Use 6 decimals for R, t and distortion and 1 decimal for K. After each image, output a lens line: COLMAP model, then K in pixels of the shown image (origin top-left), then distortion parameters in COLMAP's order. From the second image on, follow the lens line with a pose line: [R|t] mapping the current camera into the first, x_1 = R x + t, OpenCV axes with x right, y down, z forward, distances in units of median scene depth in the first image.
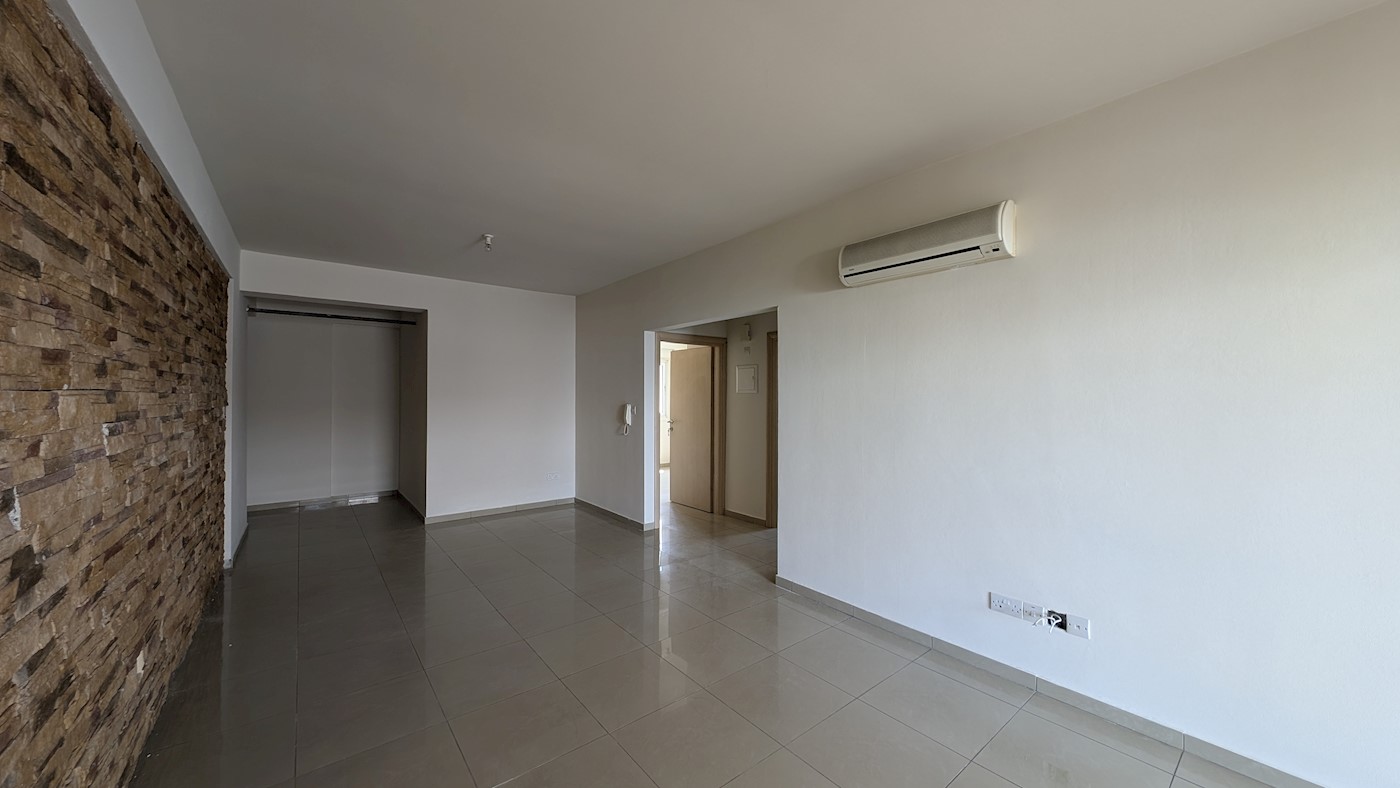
lens RADIAL K [[498.3, 0, 720.4], [0, 498.3, 392.7], [0, 0, 1]] dist [0.000340, 0.000031]
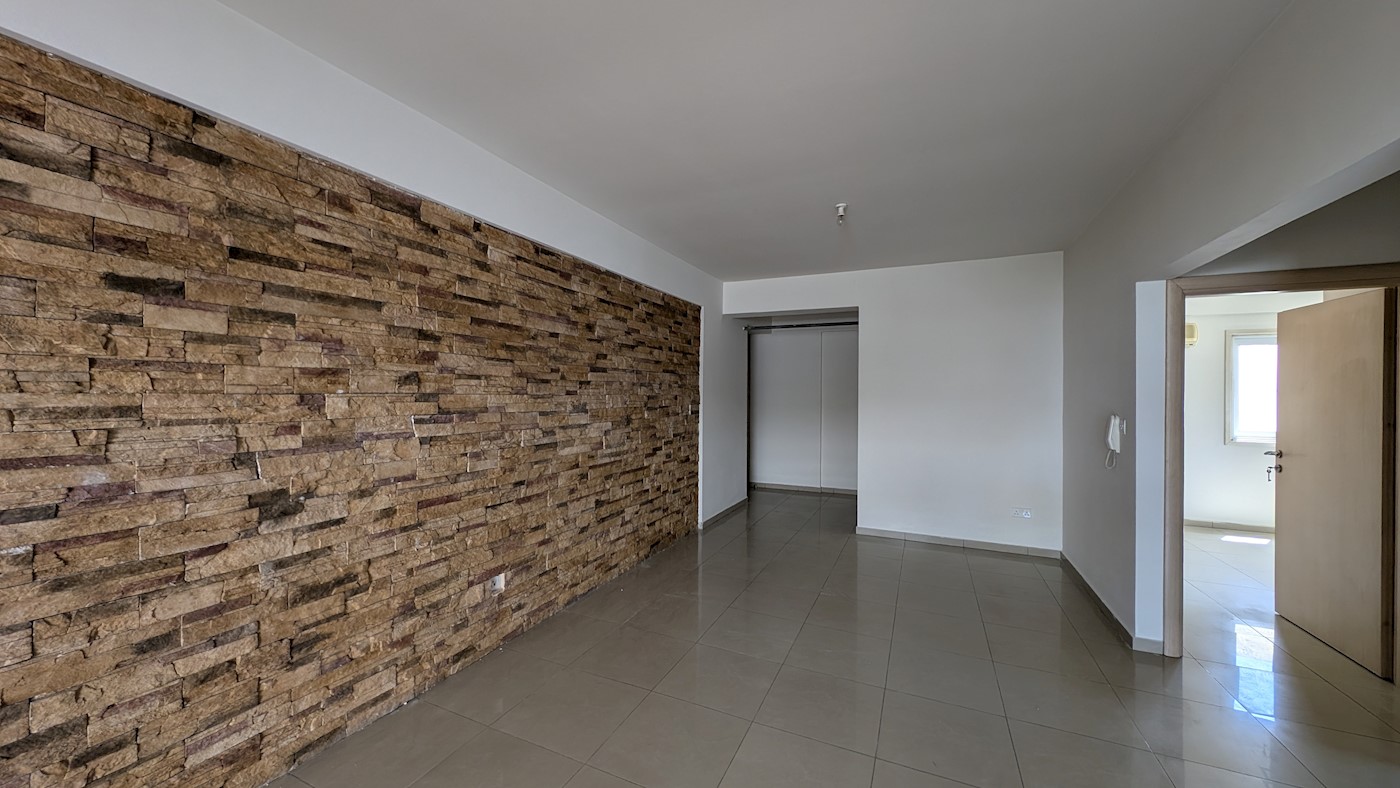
lens RADIAL K [[497.3, 0, 699.4], [0, 497.3, 392.4], [0, 0, 1]] dist [0.007226, -0.002610]
pose [[0.417535, -0.001161, -0.908660, 0.322382], [-0.001004, 0.999998, -0.001739, -0.004047], [0.908660, 0.001638, 0.417533, 0.752476]]
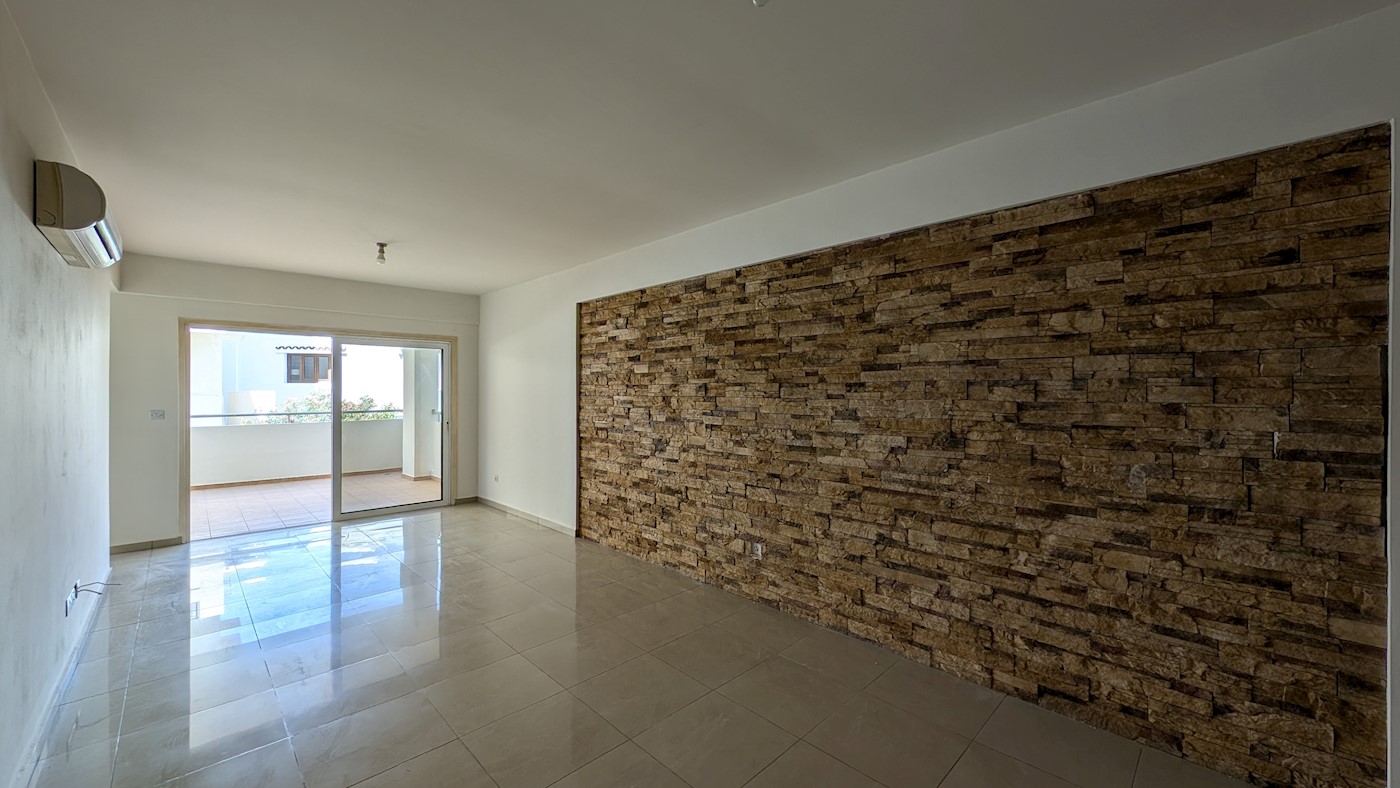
lens RADIAL K [[493.3, 0, 701.2], [0, 493.3, 392.8], [0, 0, 1]] dist [0.013001, -0.006602]
pose [[-0.995724, -0.003539, -0.092314, -0.649658], [-0.003242, 0.999989, -0.003372, -0.009566], [0.092325, -0.003059, -0.995724, 2.240084]]
